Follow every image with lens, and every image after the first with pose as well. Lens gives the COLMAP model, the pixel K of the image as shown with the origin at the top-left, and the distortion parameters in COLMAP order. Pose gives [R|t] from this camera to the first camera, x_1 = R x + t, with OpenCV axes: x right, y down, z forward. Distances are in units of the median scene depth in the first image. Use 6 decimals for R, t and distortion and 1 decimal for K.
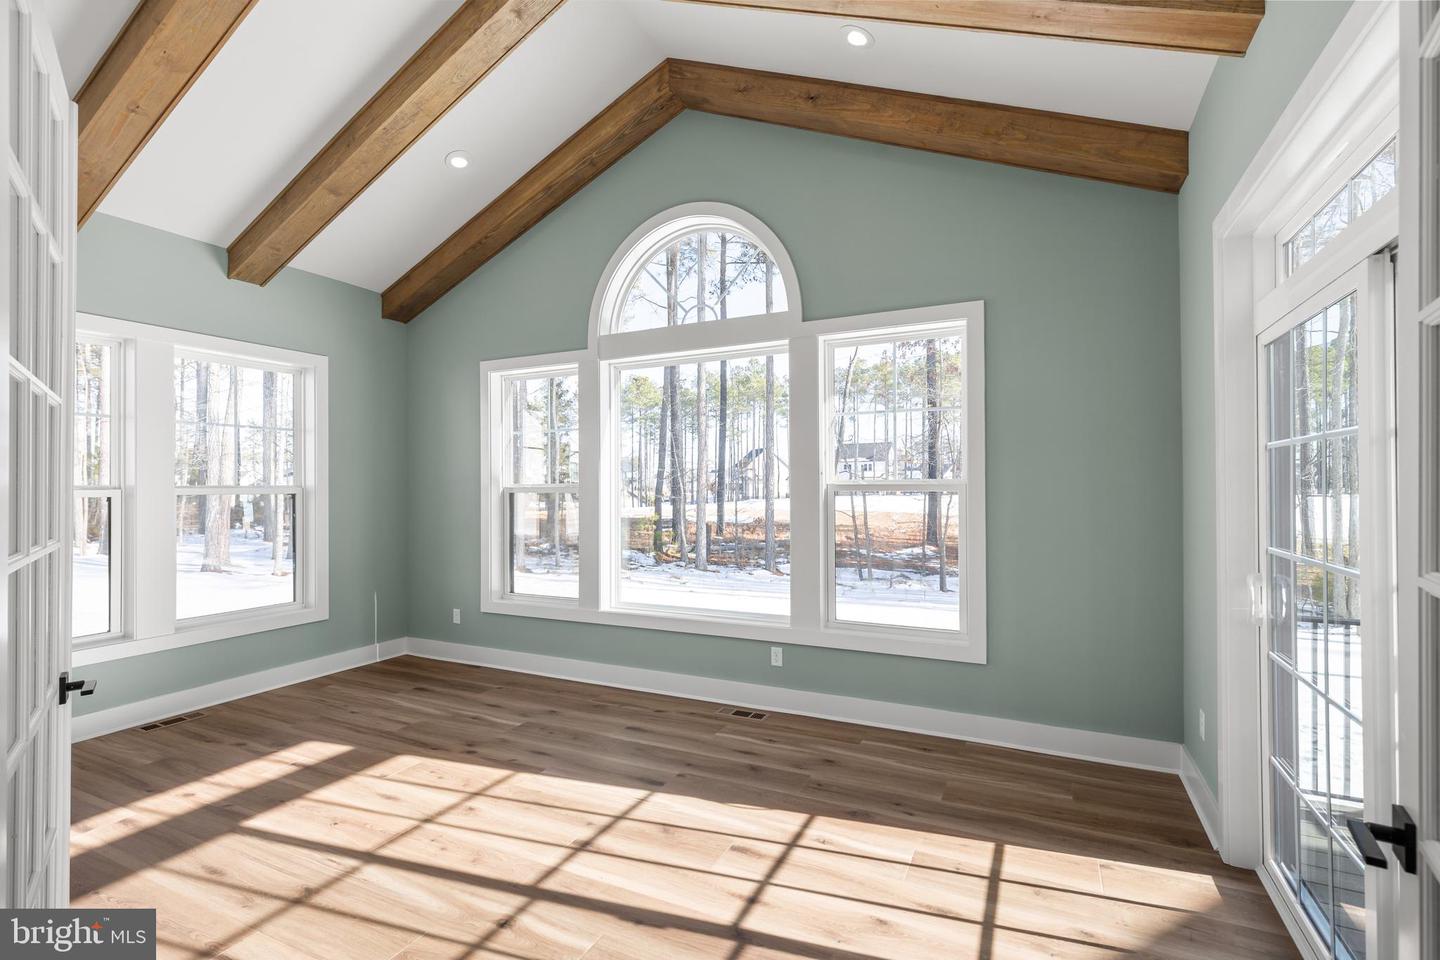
lens RADIAL K [[646.7, 0, 736.0], [0, 646.7, 478.9], [0, 0, 1]] dist [0.005795, -0.000096]
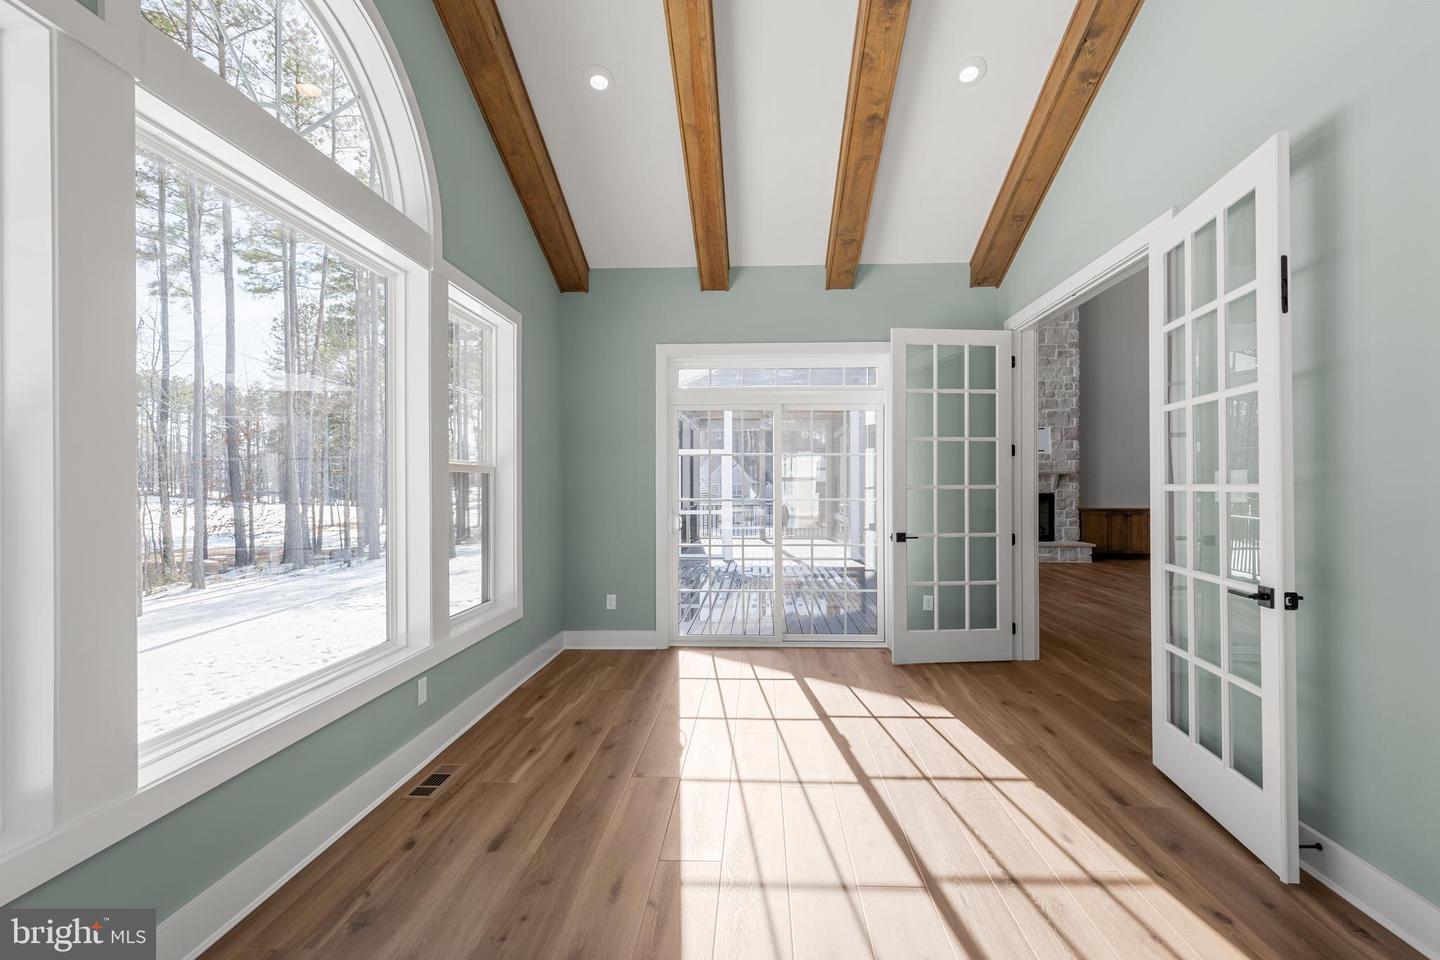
lens RADIAL K [[646.7, 0, 736.0], [0, 646.7, 478.9], [0, 0, 1]] dist [0.005795, -0.000096]
pose [[-0.393196, 0.016981, 0.919298, -0.902957], [-0.004210, 0.999786, -0.020268, 0.051828], [-0.919445, -0.011840, -0.393041, 1.133024]]
